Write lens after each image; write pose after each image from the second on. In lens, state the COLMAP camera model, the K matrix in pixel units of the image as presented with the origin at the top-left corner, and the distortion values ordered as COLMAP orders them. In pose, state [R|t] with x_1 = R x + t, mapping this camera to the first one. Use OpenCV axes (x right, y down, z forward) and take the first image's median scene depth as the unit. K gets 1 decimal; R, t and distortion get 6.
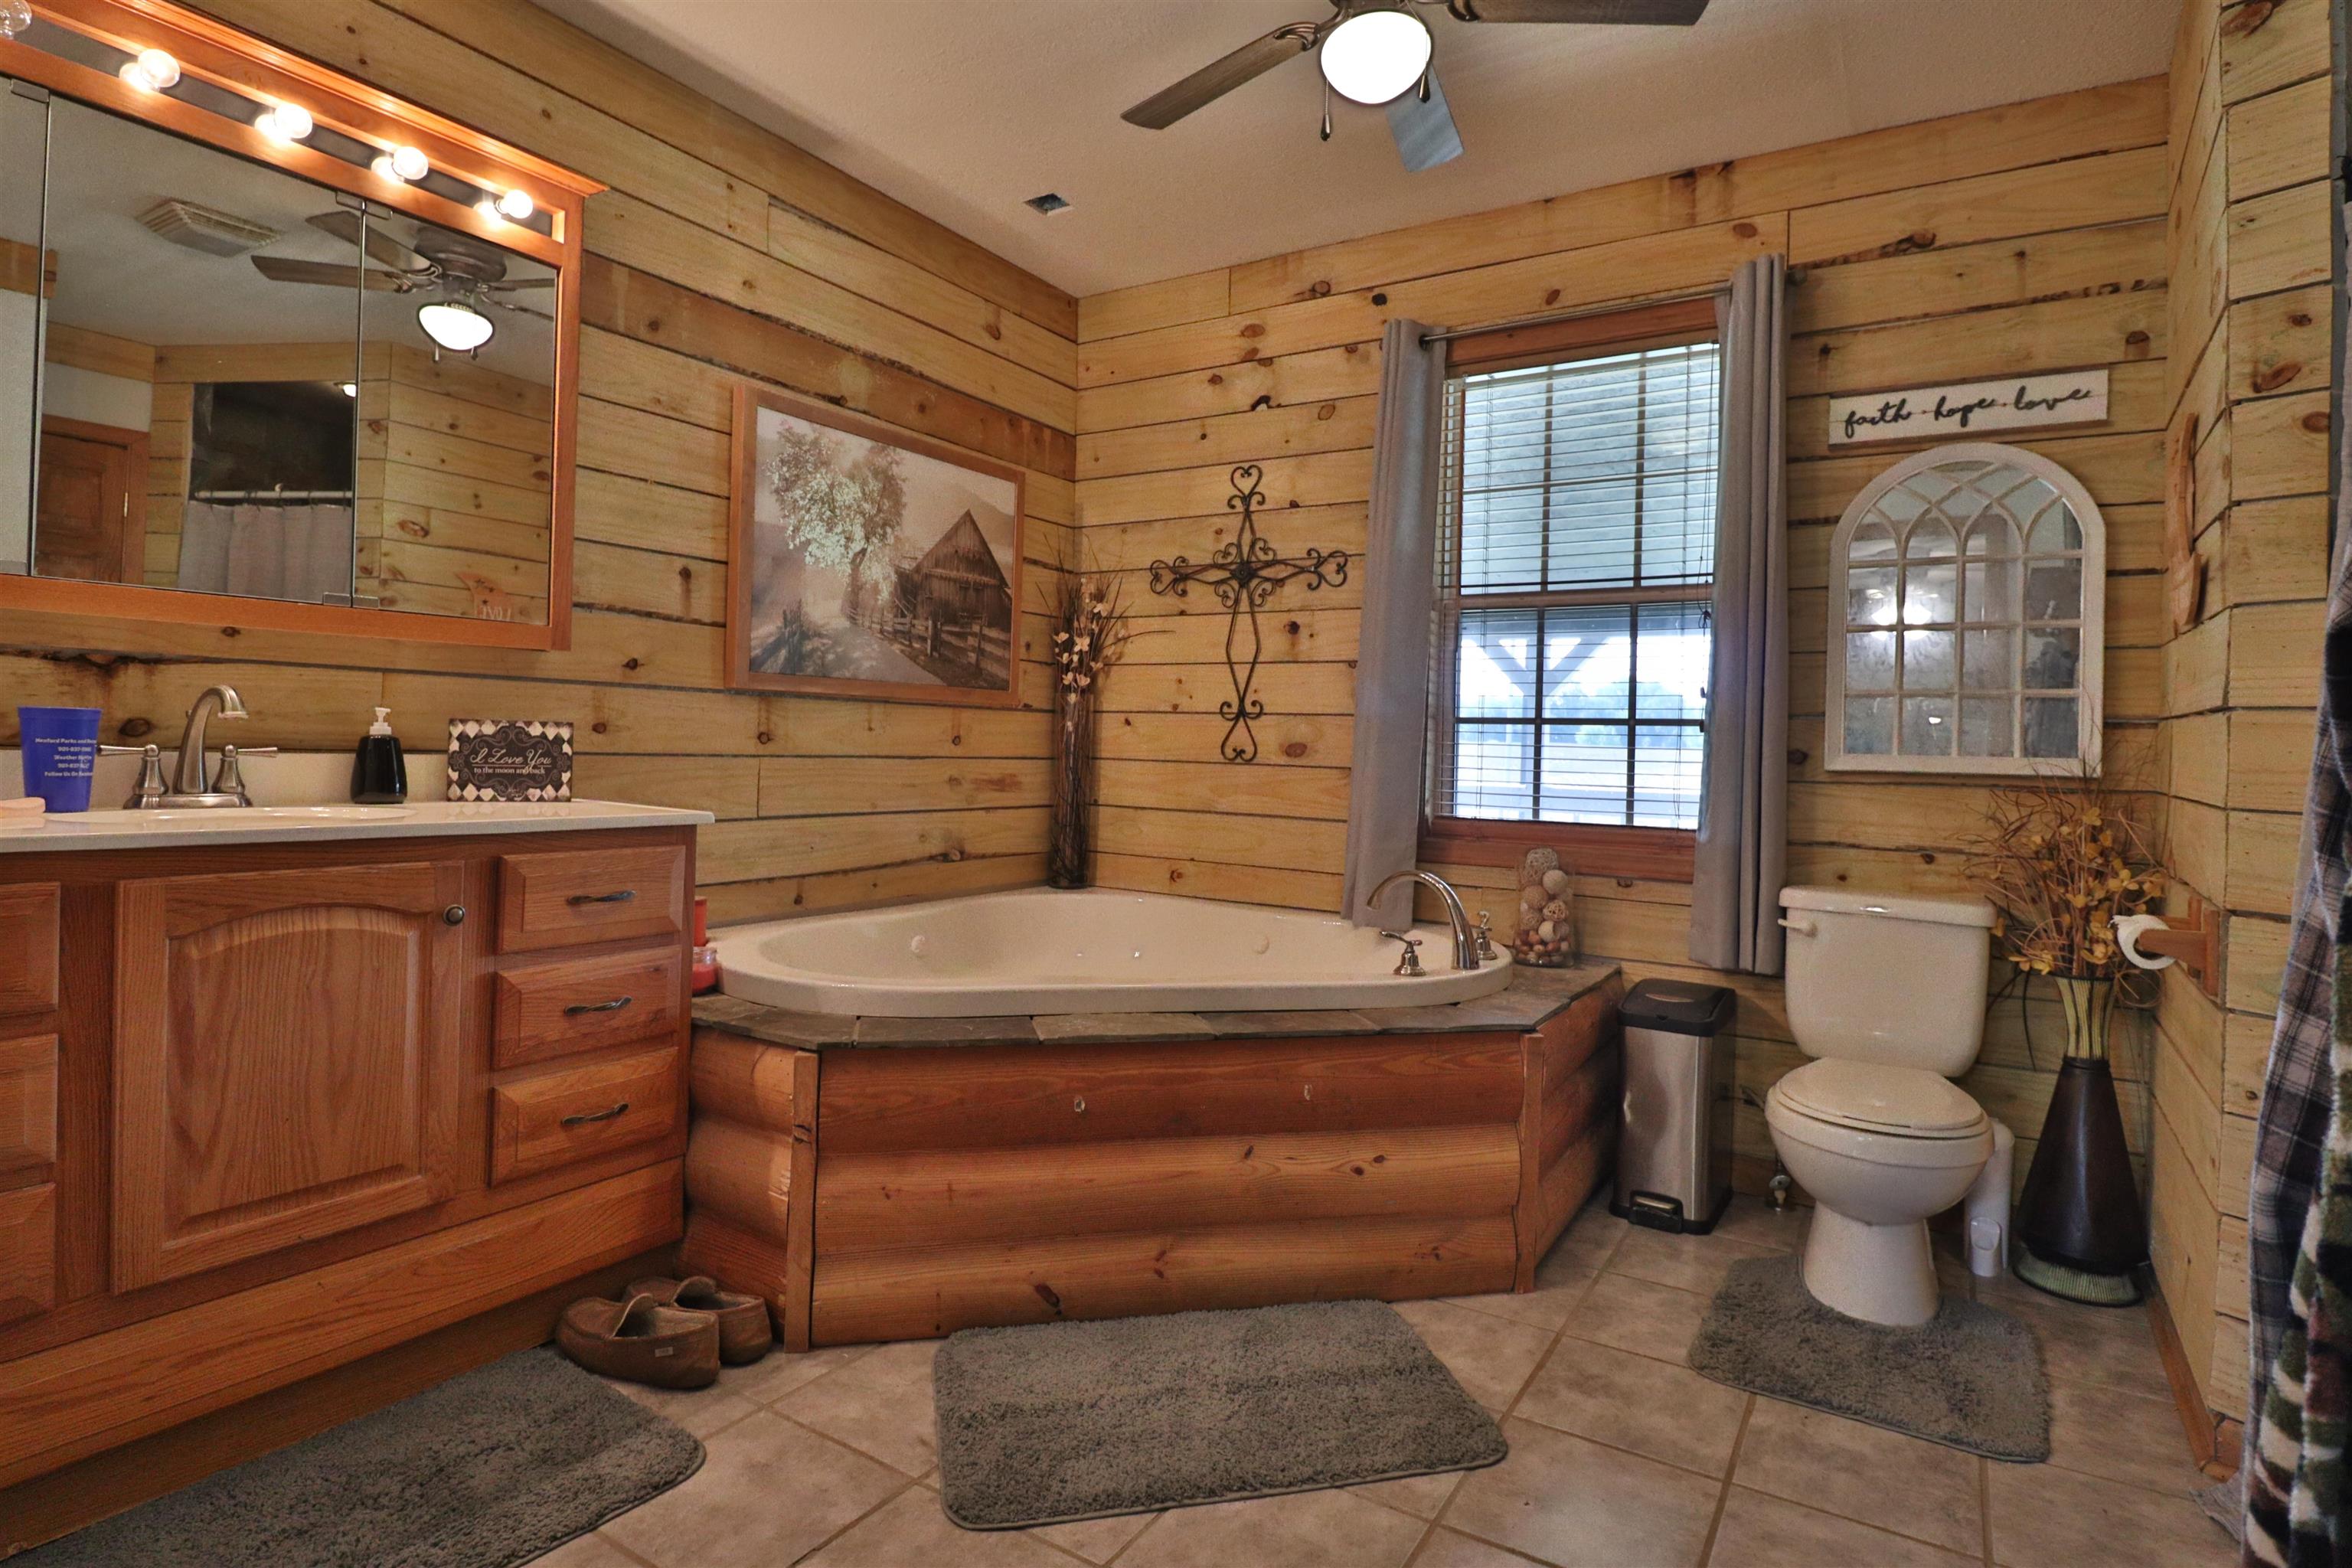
lens RADIAL K [[1212.7, 0, 1193.4], [0, 1212.7, 746.6], [0, 0, 1]] dist [0.000981, -0.013652]
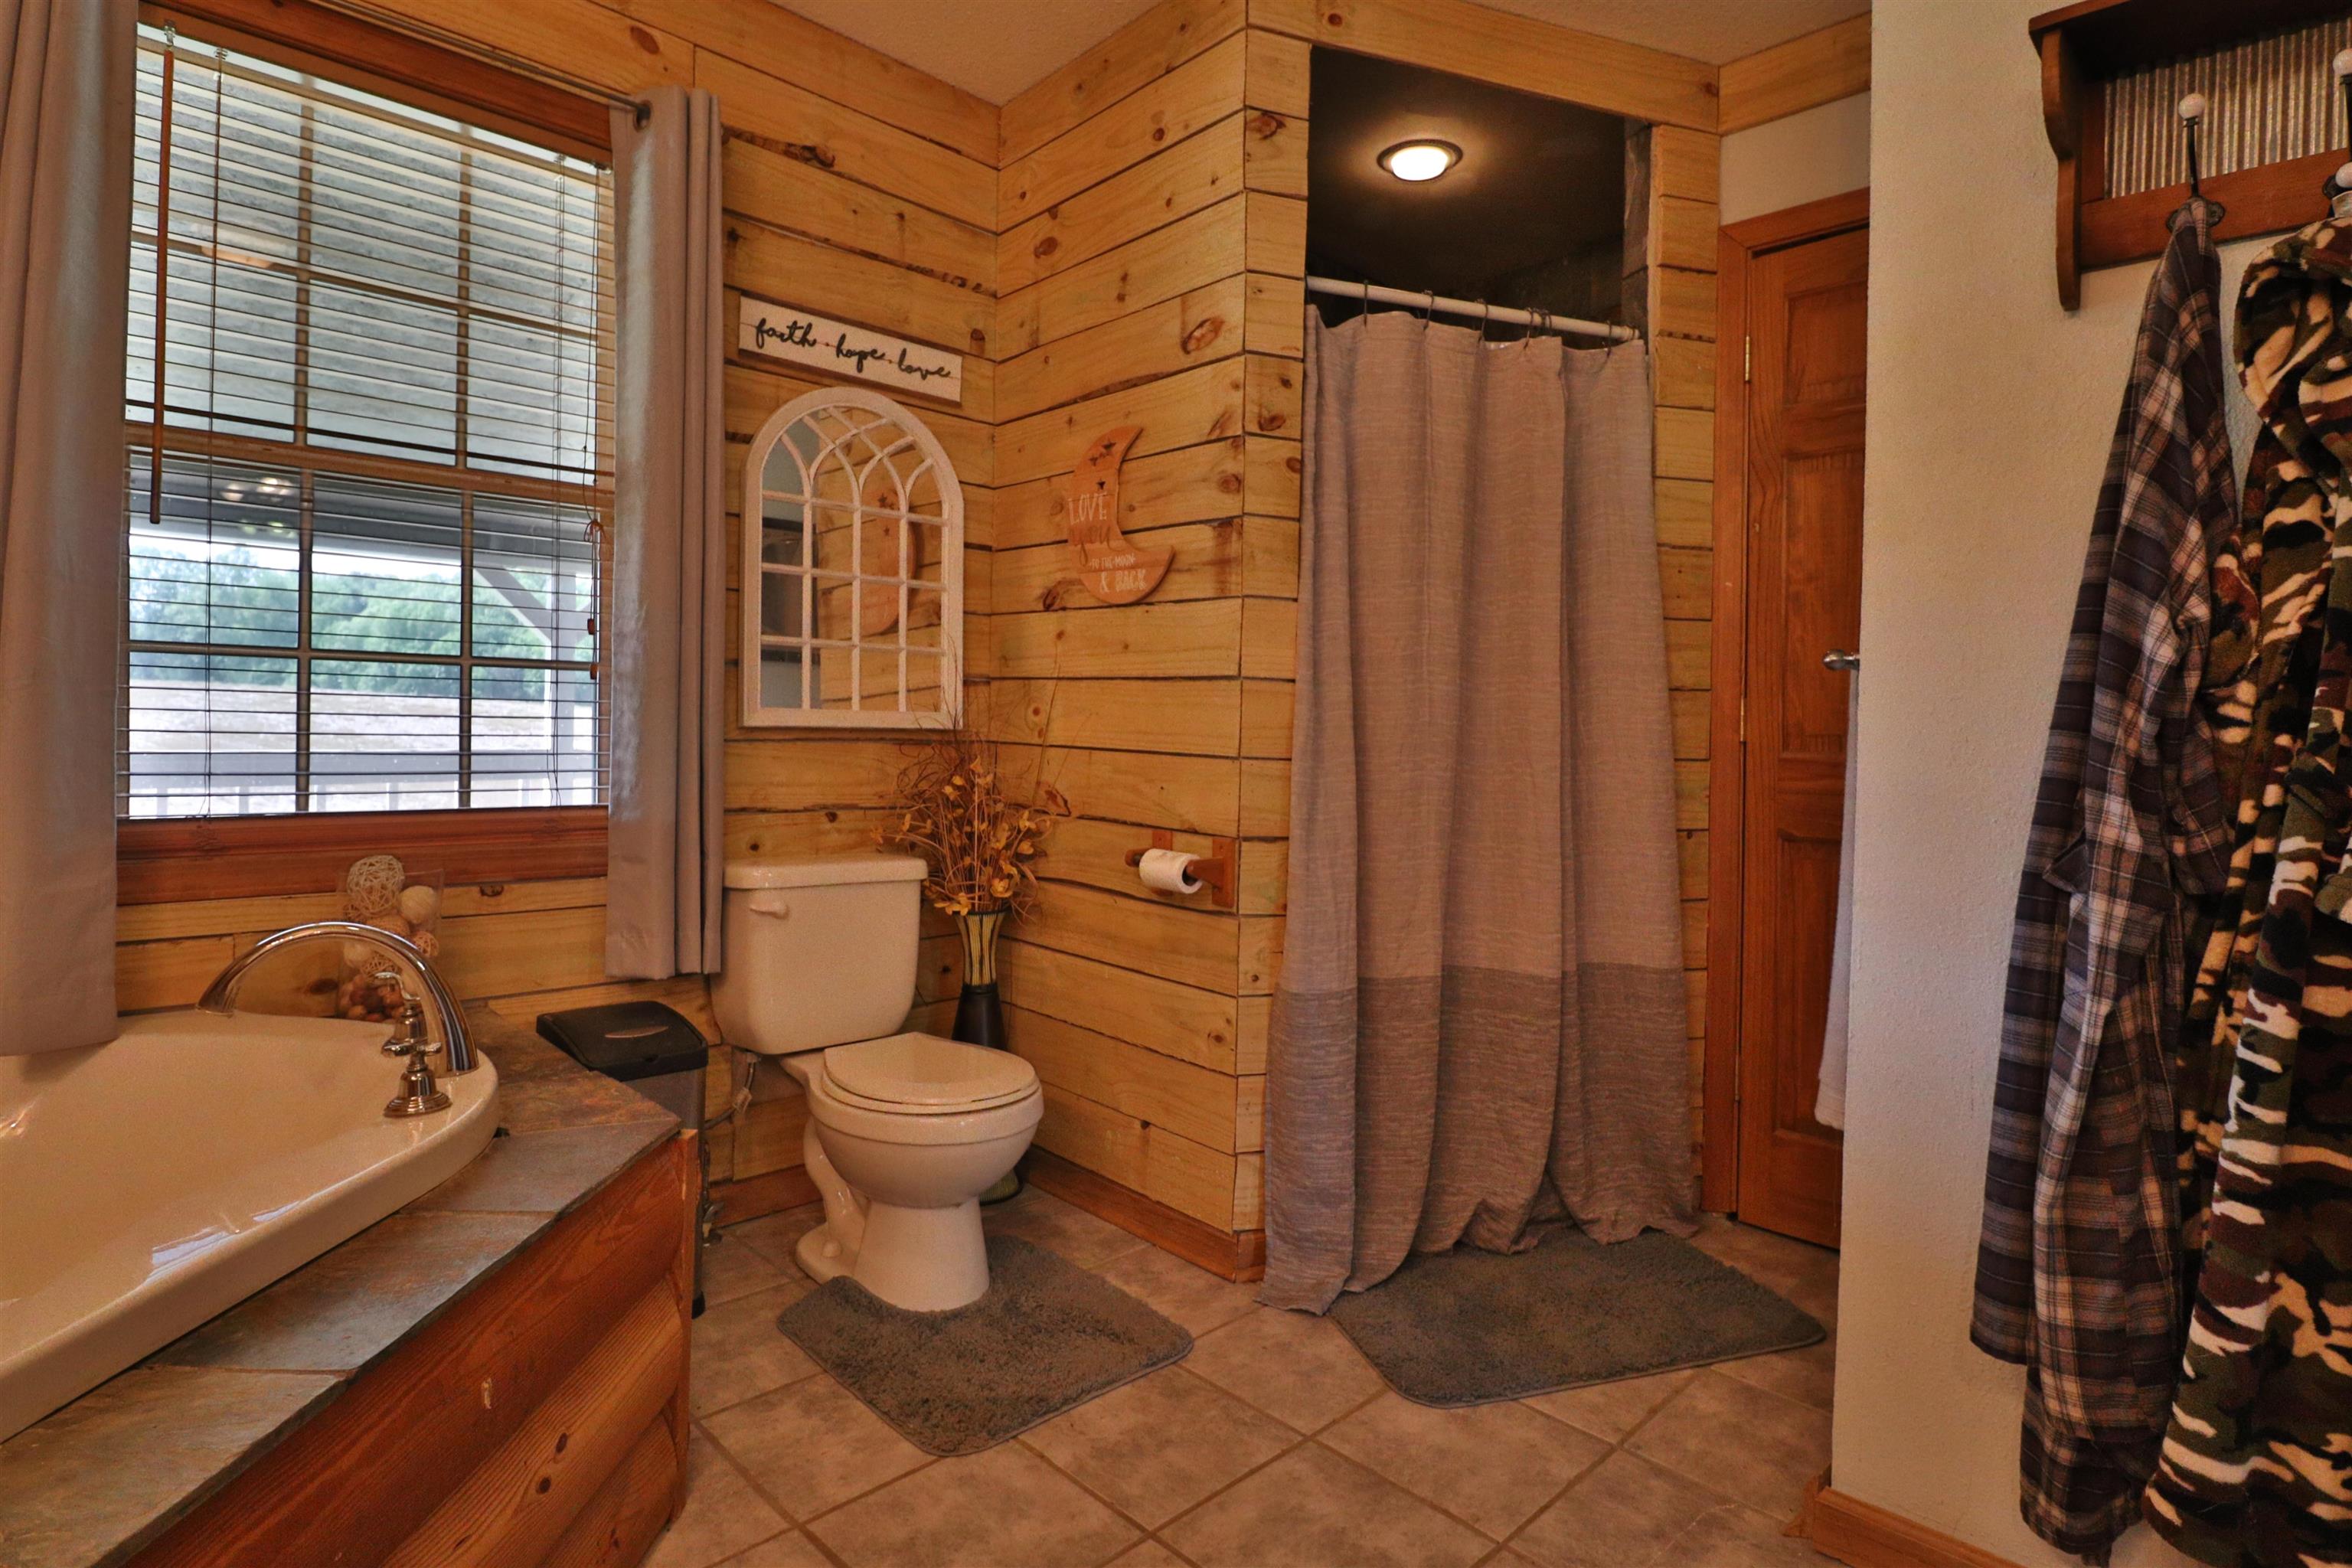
lens RADIAL K [[1212.7, 0, 1193.4], [0, 1212.7, 746.6], [0, 0, 1]] dist [0.000981, -0.013652]
pose [[0.239334, -0.037099, 0.970228, -0.254441], [-0.016465, 0.998971, 0.042259, -0.008433], [-0.970798, -0.026089, 0.238477, 0.490434]]
